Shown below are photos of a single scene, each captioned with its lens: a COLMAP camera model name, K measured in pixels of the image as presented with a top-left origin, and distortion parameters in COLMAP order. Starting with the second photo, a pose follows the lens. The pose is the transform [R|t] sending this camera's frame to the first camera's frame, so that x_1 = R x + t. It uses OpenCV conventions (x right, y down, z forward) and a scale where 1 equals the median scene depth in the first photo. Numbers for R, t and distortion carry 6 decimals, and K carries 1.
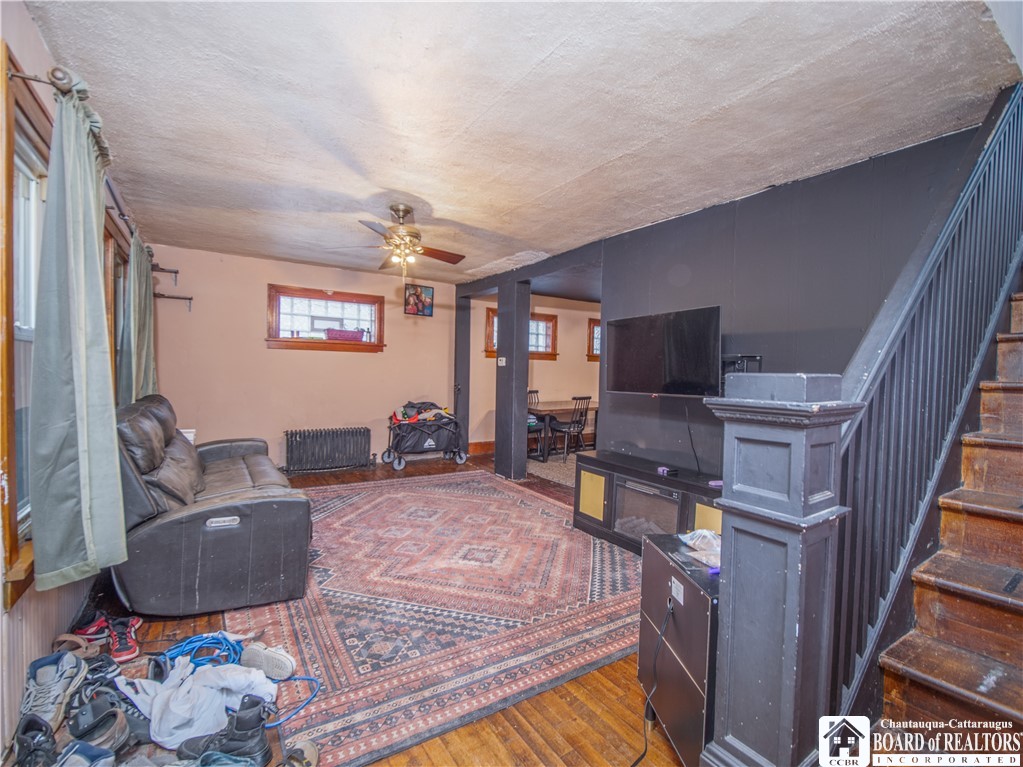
lens RADIAL K [[451.3, 0, 506.7], [0, 451.3, 383.6], [0, 0, 1]] dist [-0.021528, 0.000065]
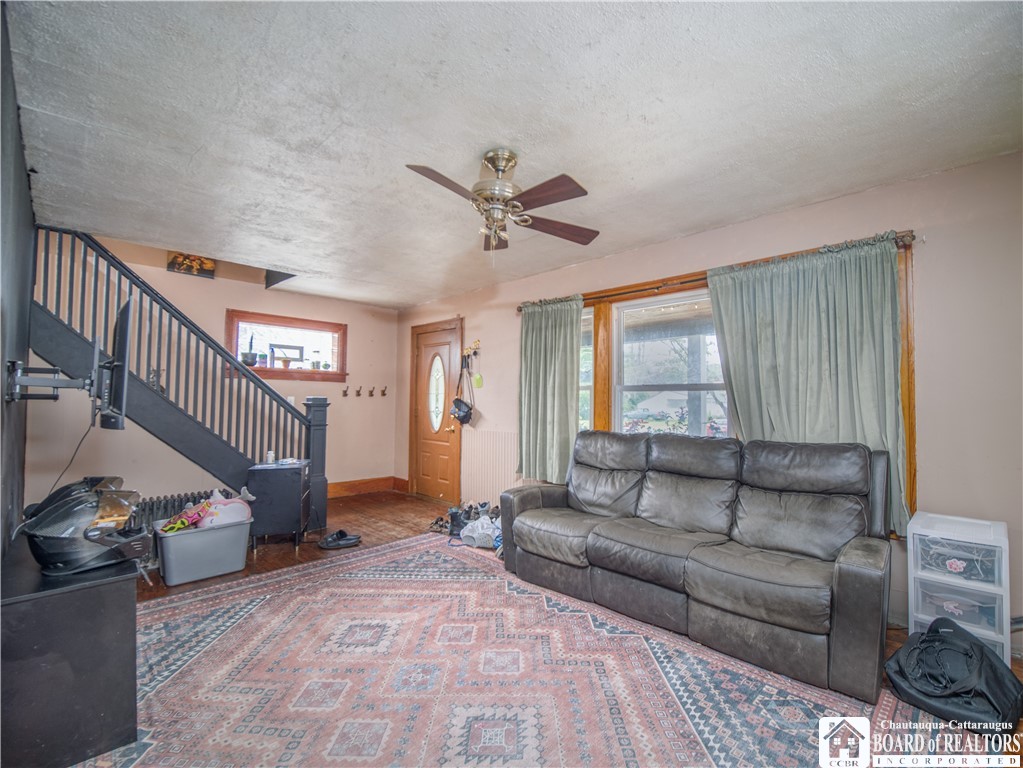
lens RADIAL K [[451.3, 0, 506.7], [0, 451.3, 384.1], [0, 0, 1]] dist [-0.021528, 0.000065]
pose [[-0.980049, -0.036183, -0.195434, -0.144459], [-0.033530, 0.999295, -0.016871, -0.047418], [0.195907, -0.009981, -0.980572, 1.940476]]
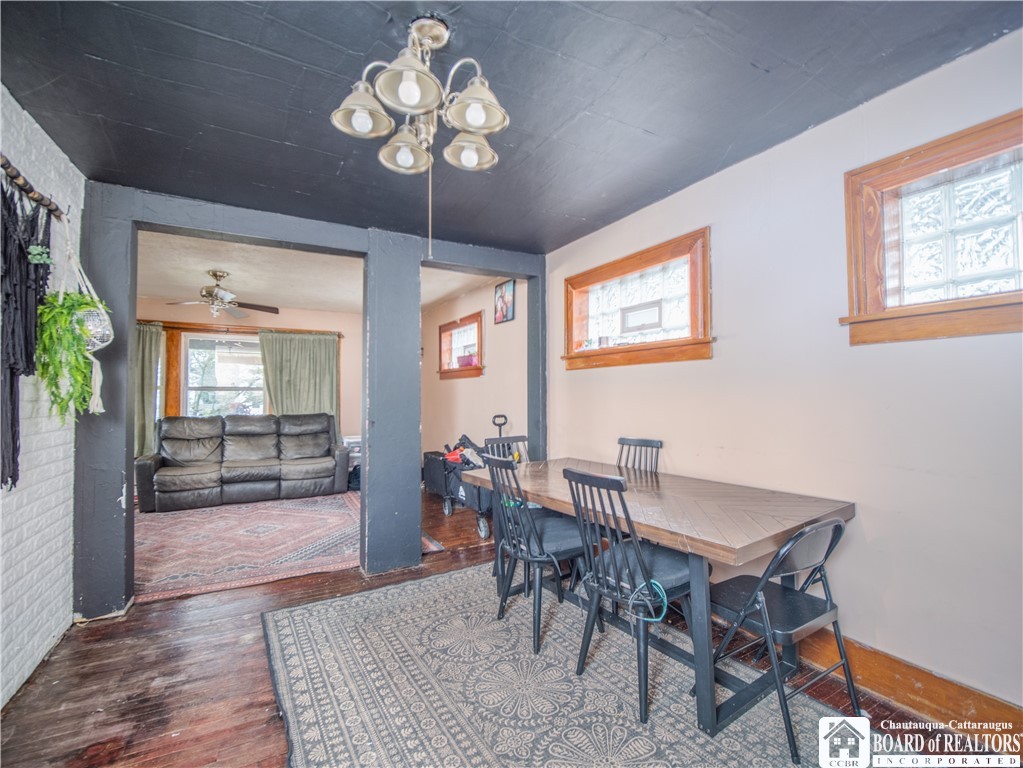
lens RADIAL K [[451.3, 0, 506.7], [0, 451.3, 384.1], [0, 0, 1]] dist [-0.021528, 0.000065]
pose [[-0.060914, -0.047637, -0.997006, 1.184456], [-0.025334, 0.998612, -0.046166, -0.032240], [0.997821, 0.022446, -0.062037, 2.258359]]
